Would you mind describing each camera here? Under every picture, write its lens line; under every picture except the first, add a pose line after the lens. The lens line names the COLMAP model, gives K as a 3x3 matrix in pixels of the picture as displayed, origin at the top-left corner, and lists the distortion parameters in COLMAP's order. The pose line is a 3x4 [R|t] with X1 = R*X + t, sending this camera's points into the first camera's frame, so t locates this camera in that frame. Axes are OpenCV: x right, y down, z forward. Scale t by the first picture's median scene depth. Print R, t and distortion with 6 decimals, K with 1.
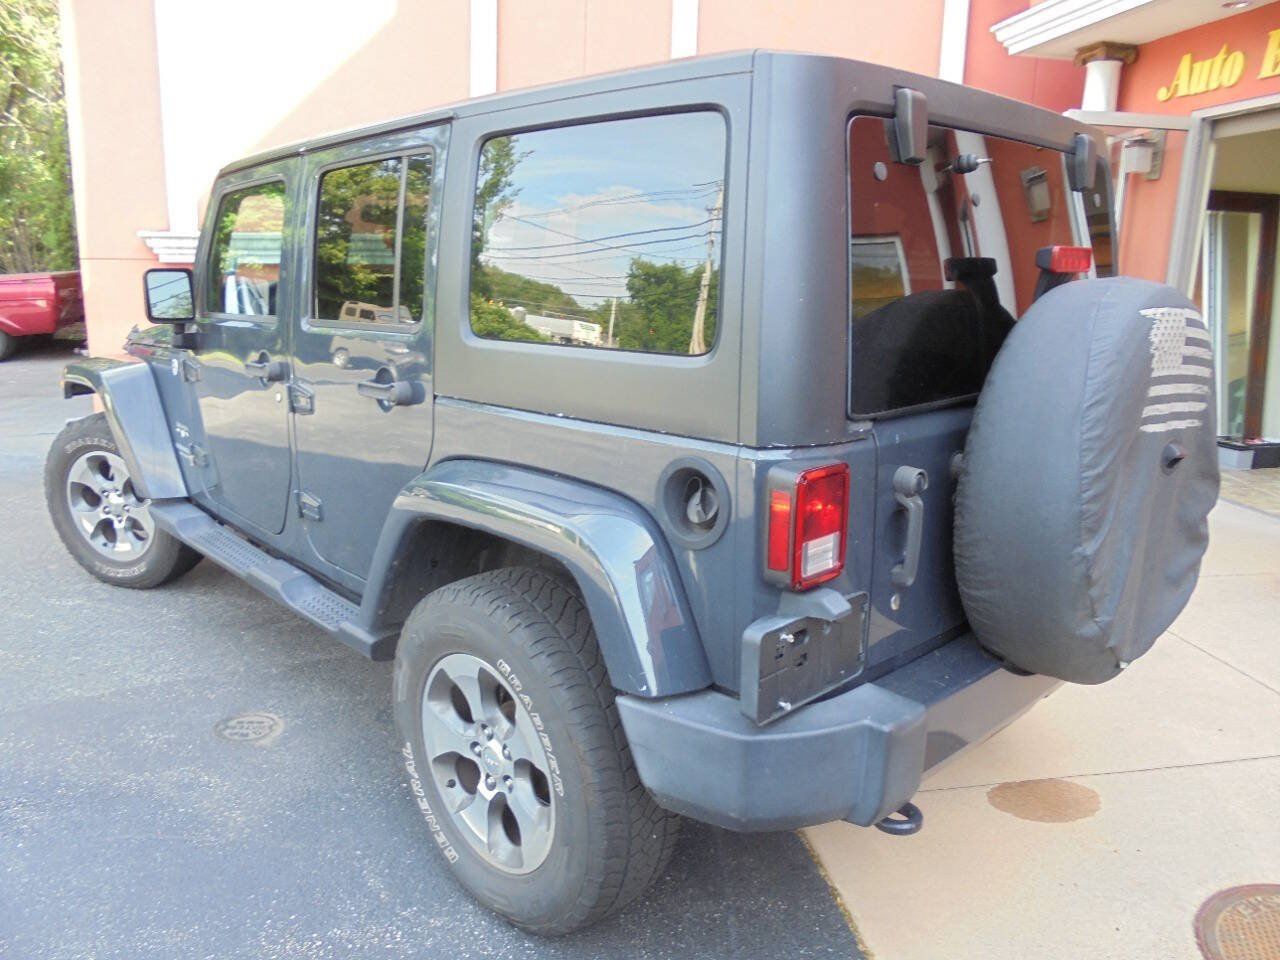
lens RADIAL K [[961.5, 0, 645.1], [0, 961.5, 487.5], [0, 0, 1]] dist [-0.109324, 0.079567]
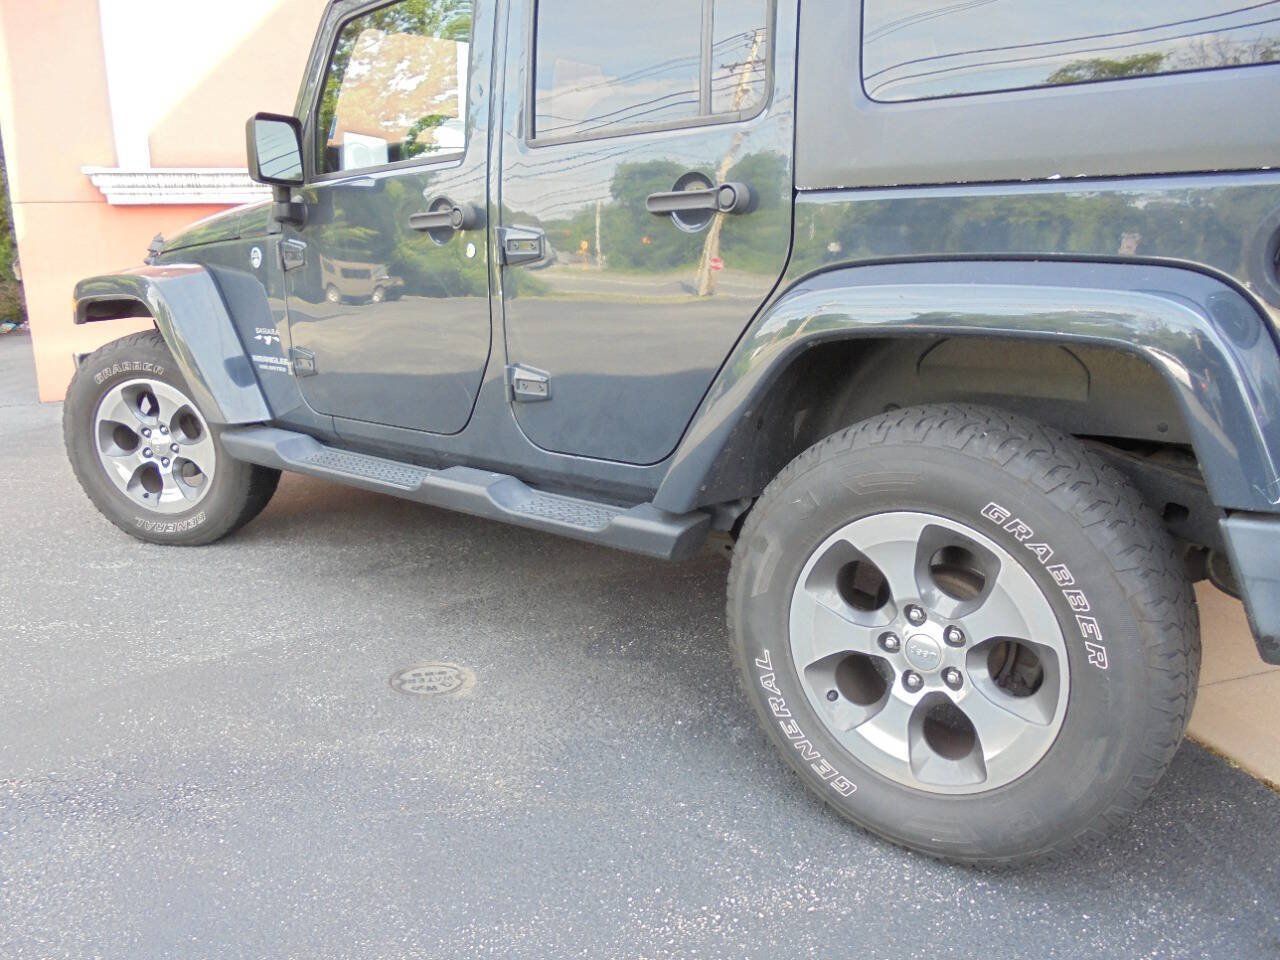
lens RADIAL K [[961.5, 0, 645.1], [0, 961.5, 487.5], [0, 0, 1]] dist [-0.109324, 0.079567]
pose [[0.992369, -0.063243, 0.105849, -0.377485], [0.061003, 0.997842, 0.024272, 0.100591], [-0.107156, -0.017630, 0.994086, 0.215786]]
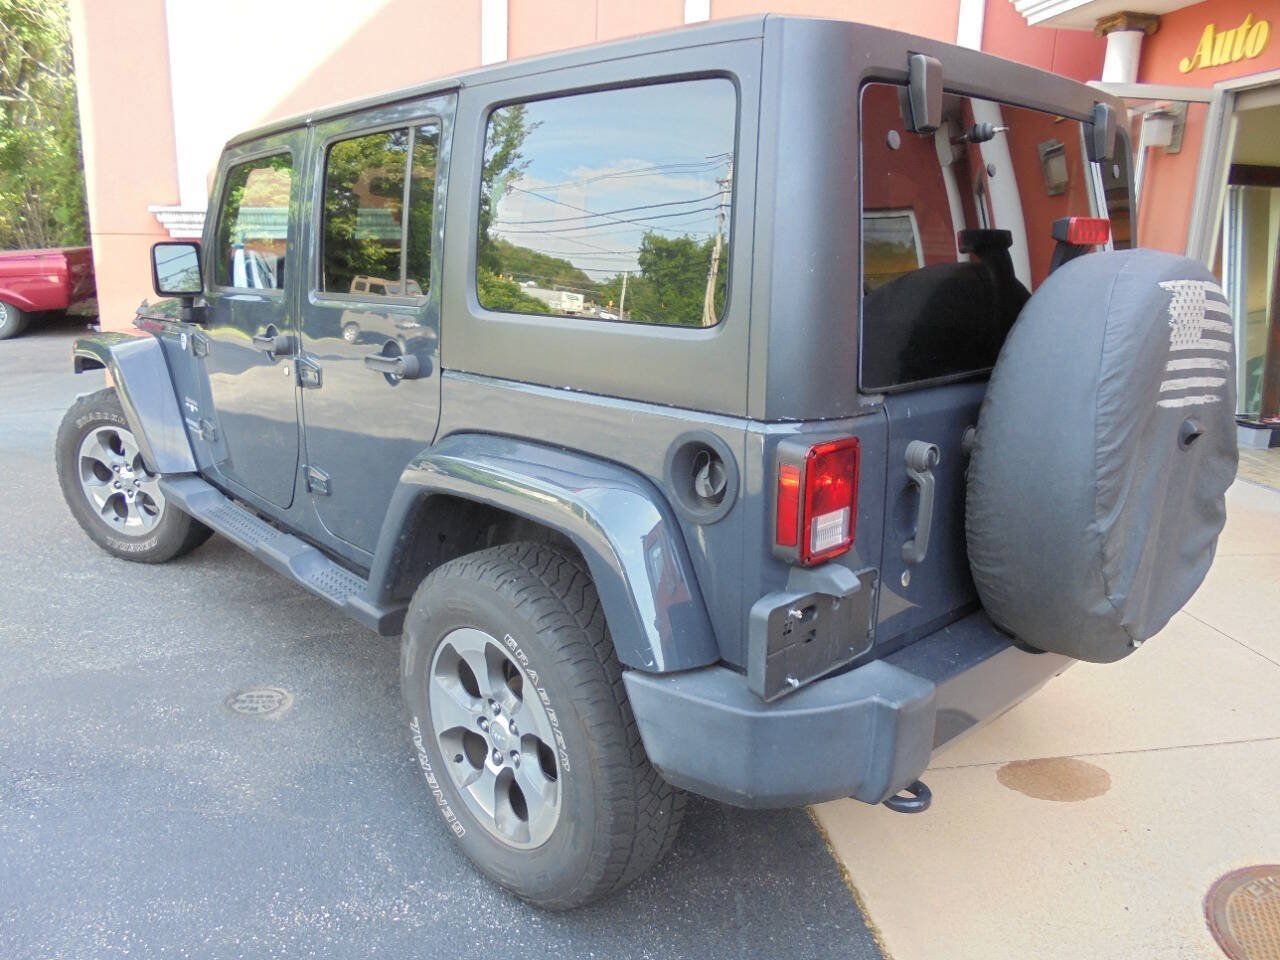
lens RADIAL K [[961.5, 0, 645.1], [0, 961.5, 487.5], [0, 0, 1]] dist [-0.109324, 0.079567]
pose [[0.999912, 0.003335, -0.012832, 0.003473], [-0.003029, 0.999713, 0.023780, 0.002364], [0.012908, -0.023739, 0.999635, 0.007954]]
